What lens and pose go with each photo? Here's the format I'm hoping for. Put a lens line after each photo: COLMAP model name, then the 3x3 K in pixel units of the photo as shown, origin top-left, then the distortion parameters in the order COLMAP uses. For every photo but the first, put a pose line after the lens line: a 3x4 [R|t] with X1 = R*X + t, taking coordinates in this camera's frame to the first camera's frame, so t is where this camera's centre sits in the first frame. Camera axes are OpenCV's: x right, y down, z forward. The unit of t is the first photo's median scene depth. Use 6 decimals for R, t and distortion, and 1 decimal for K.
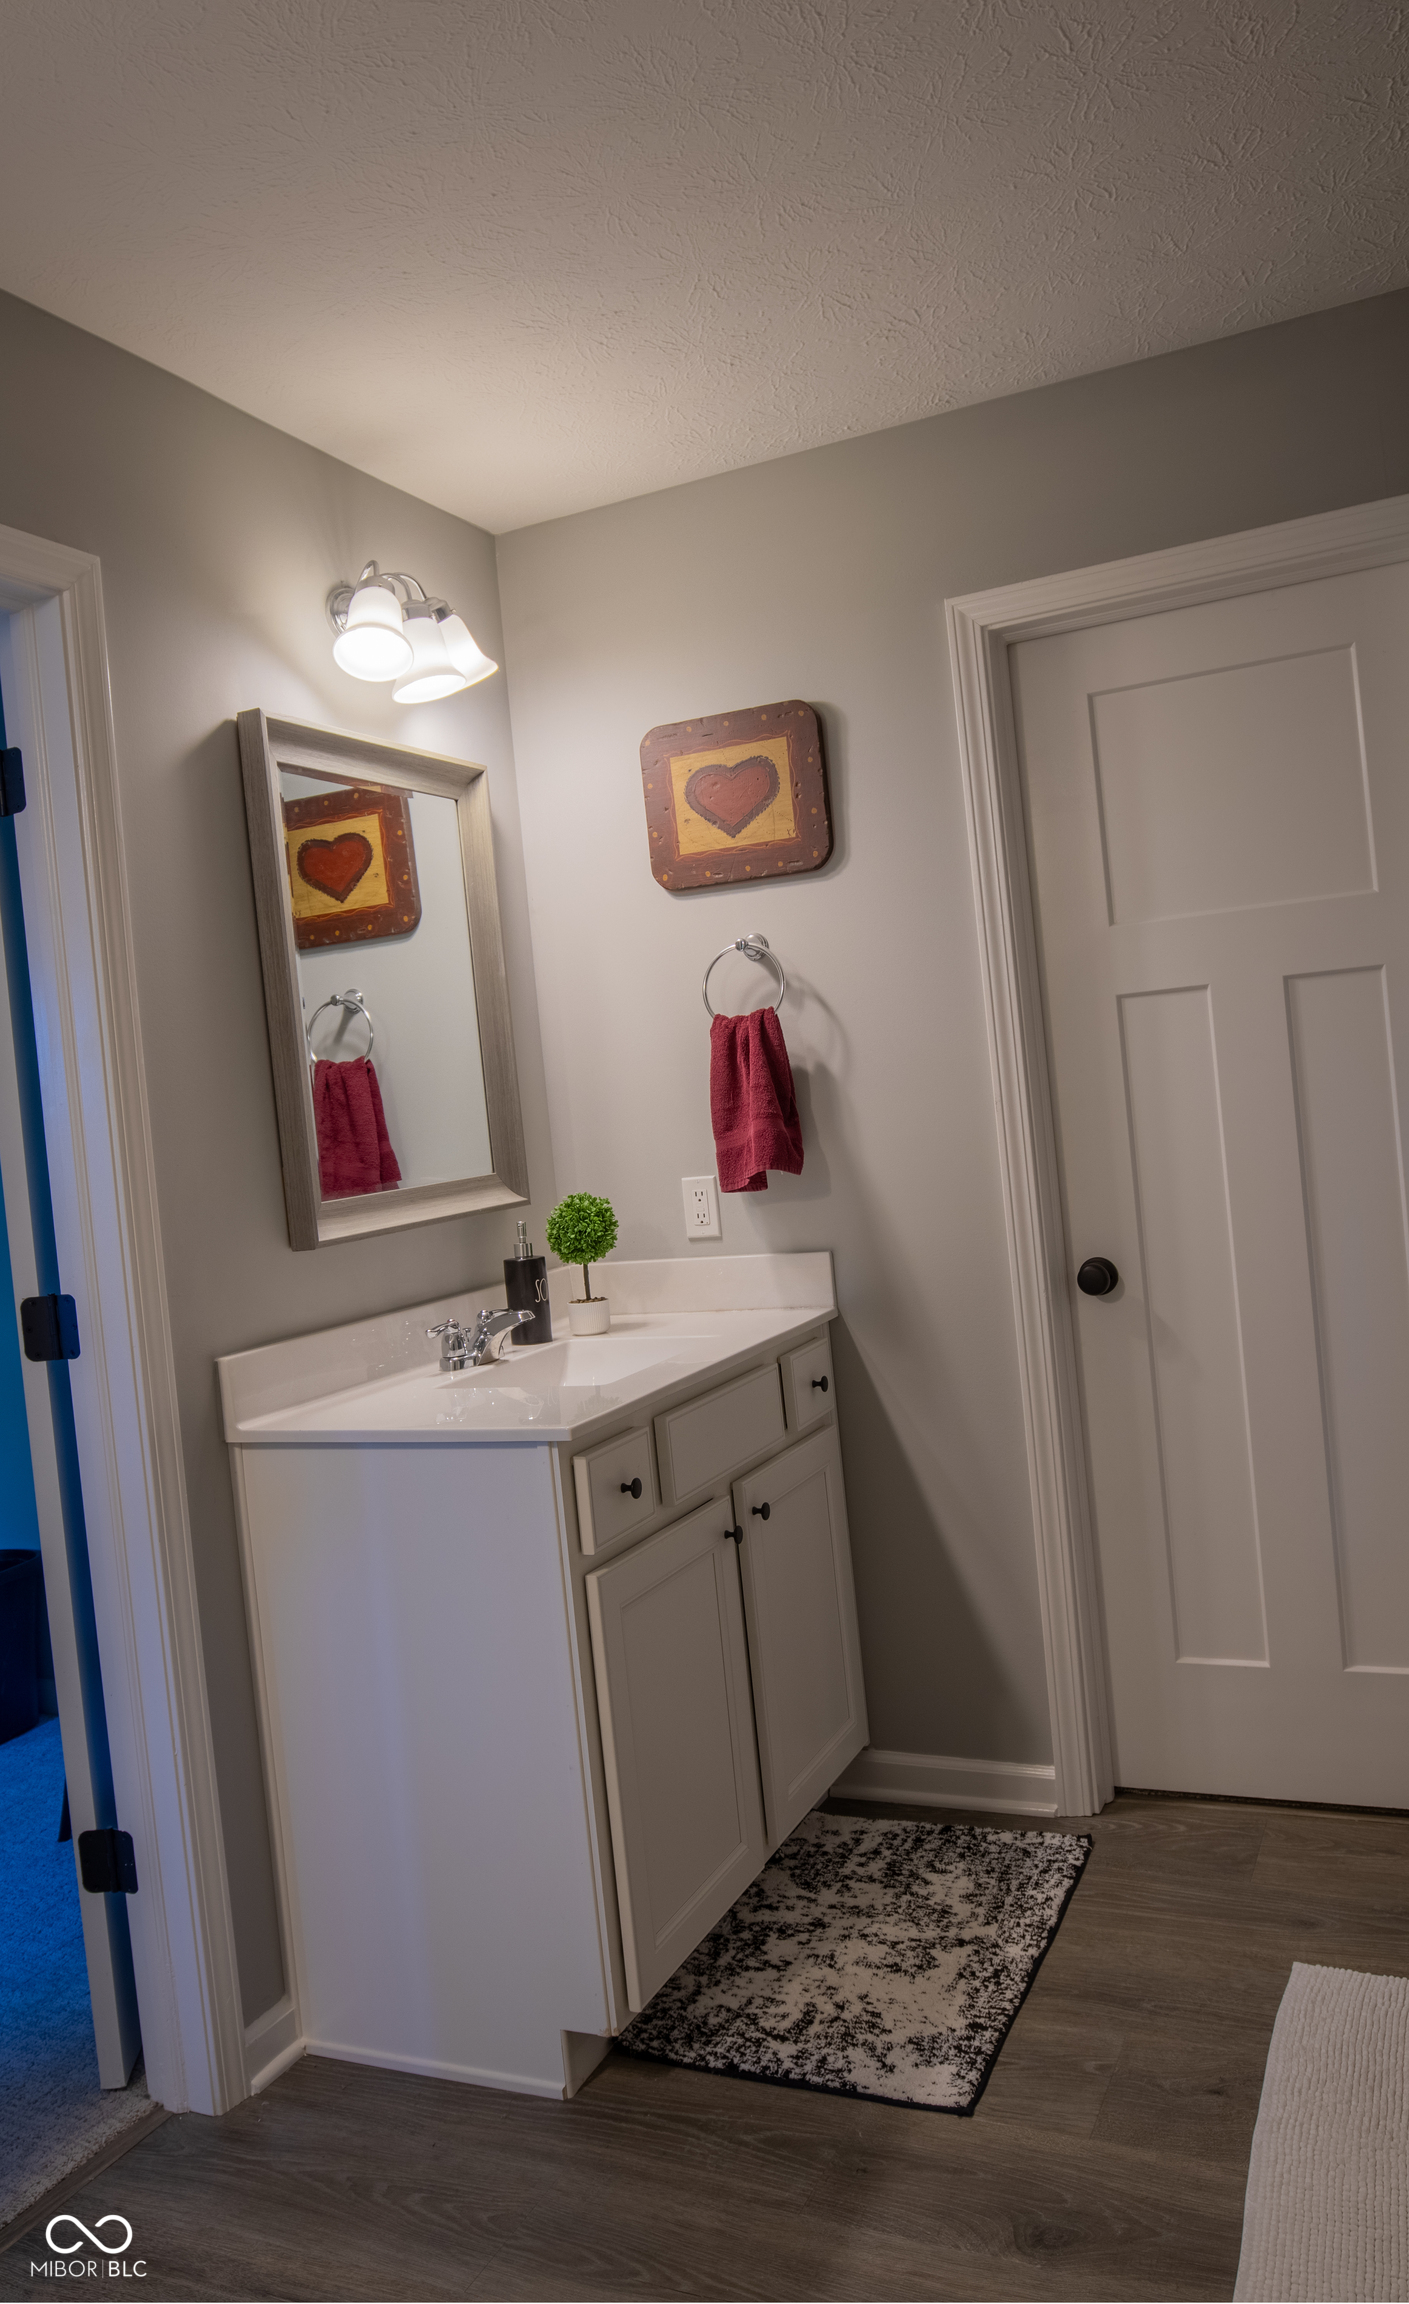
lens RADIAL K [[1663.9, 0, 611.1], [0, 1663.9, 1150.1], [0, 0, 1]] dist [-0.054340, 0.002694]
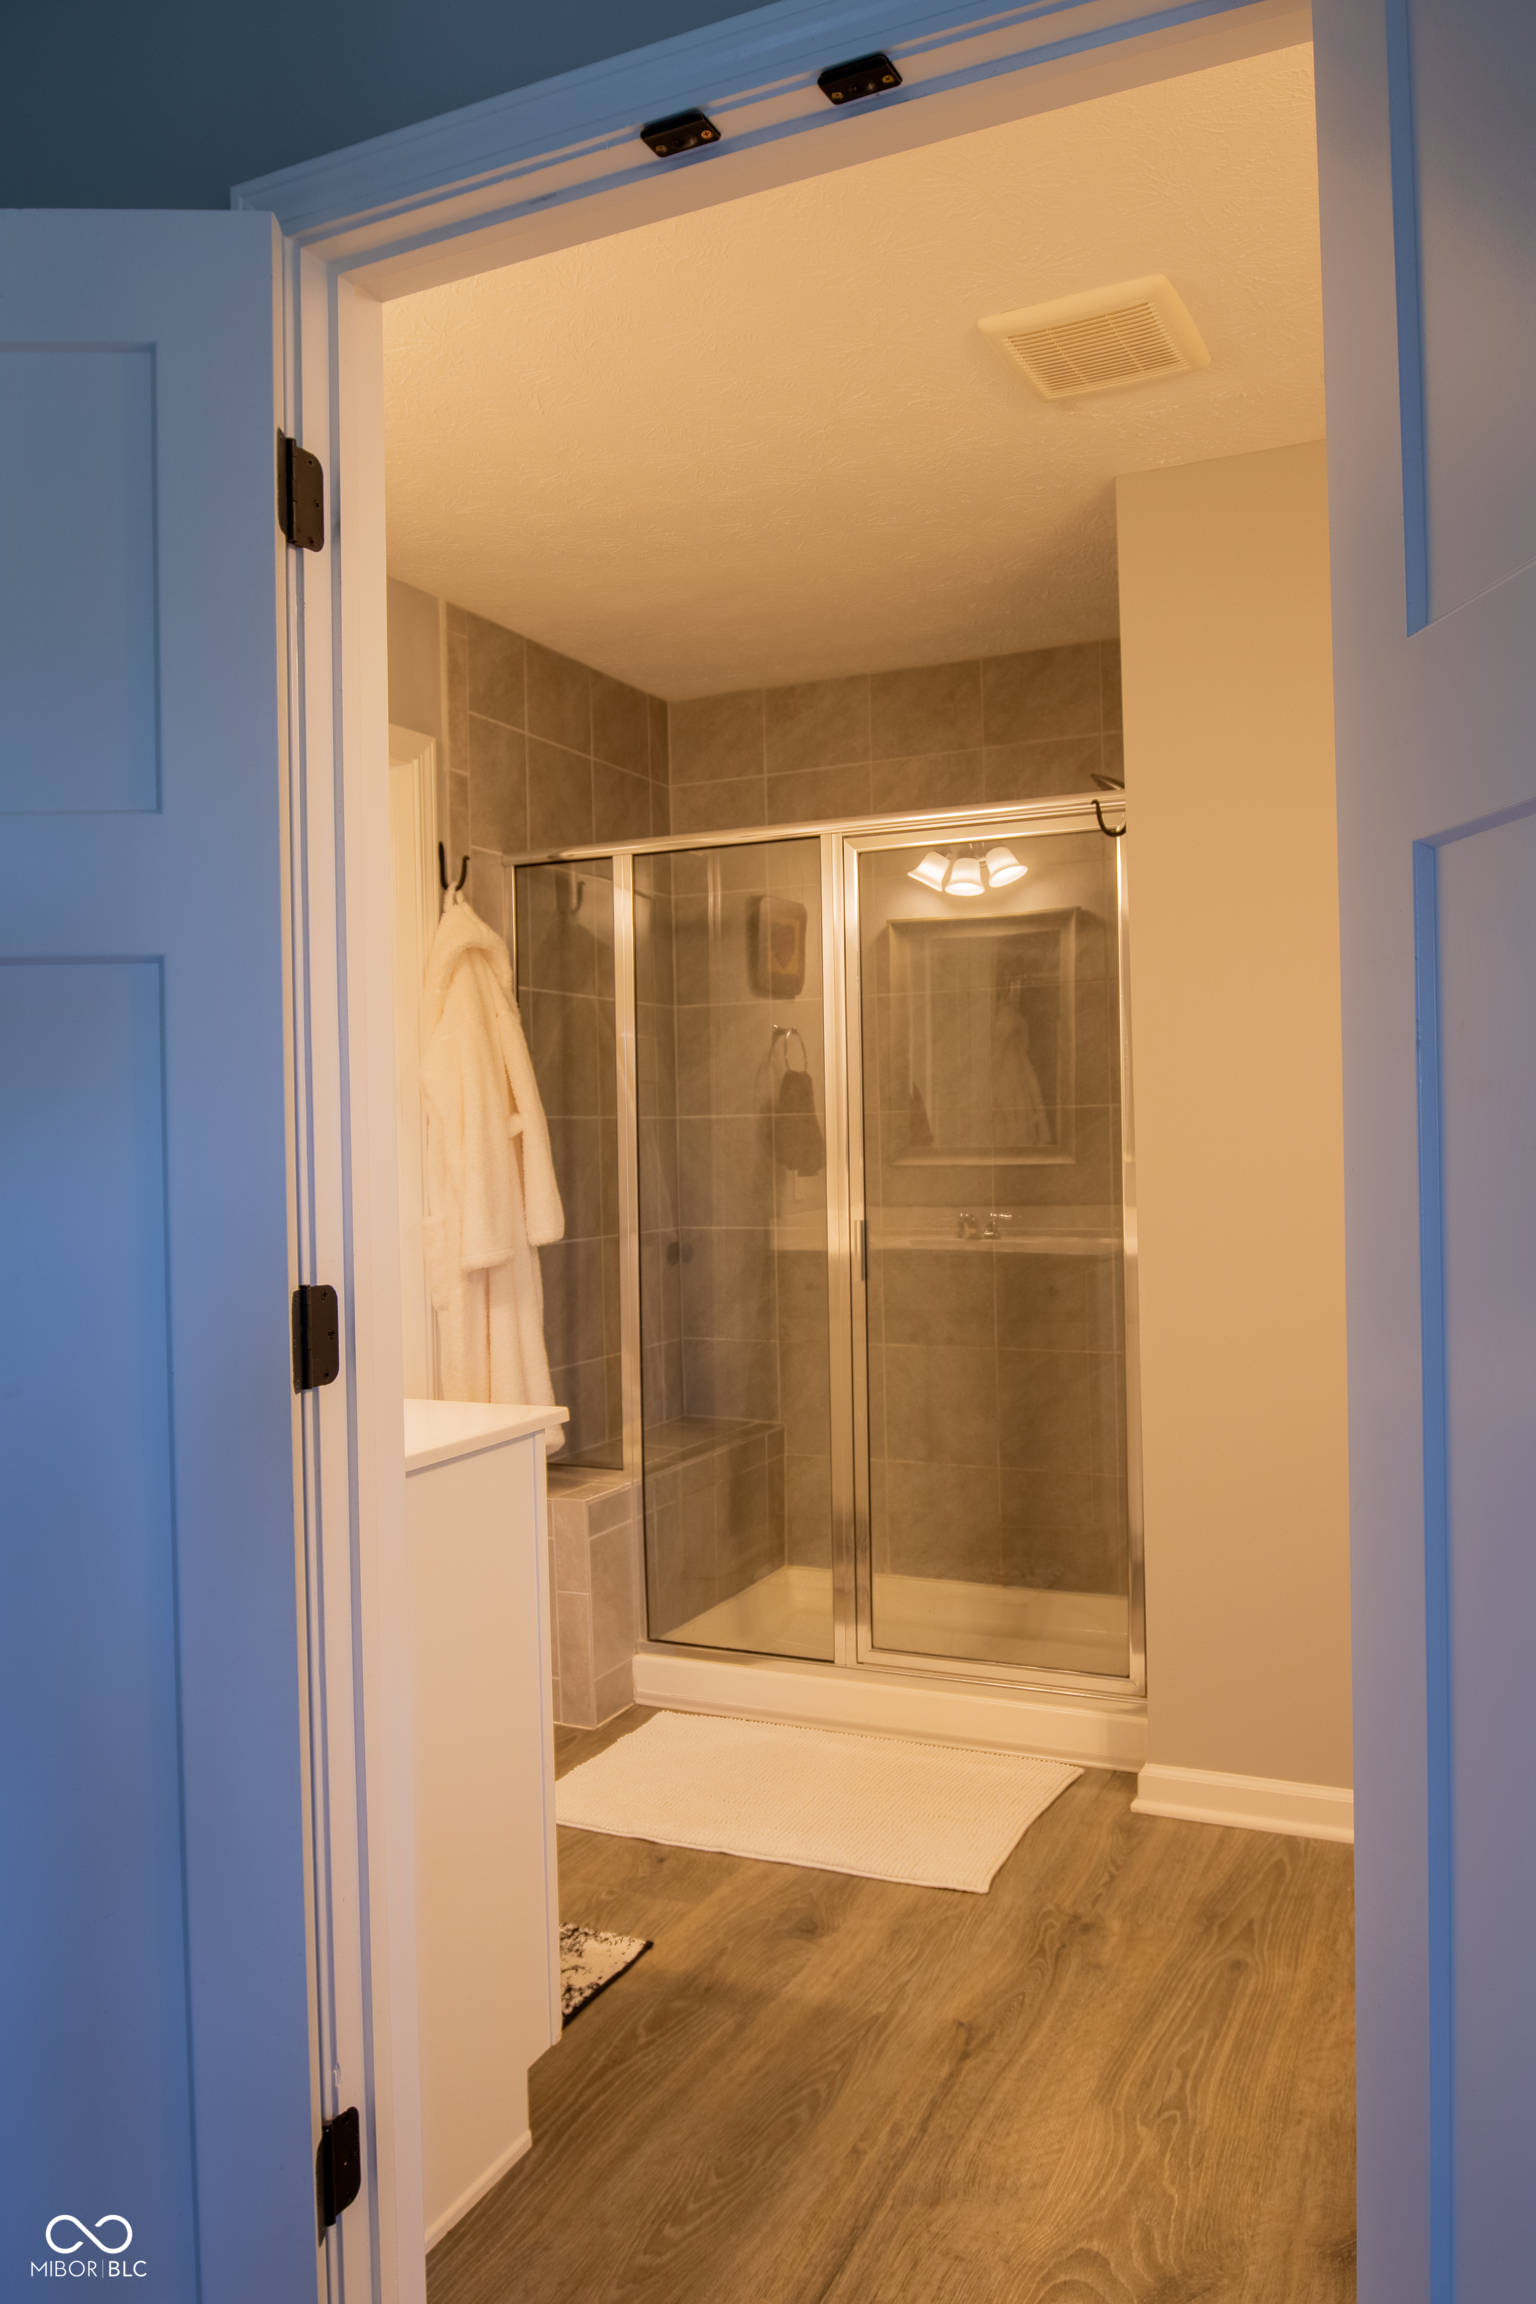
lens RADIAL K [[1691.9, 0, 768.0], [0, 1691.9, 1152.0], [0, 0, 1]] dist [-0.005448, -0.063831]
pose [[-0.020740, 0.082768, 0.996353, -1.055228], [0.044029, 0.995676, -0.081795, 0.097823], [-0.998815, 0.042172, -0.024294, 0.876149]]
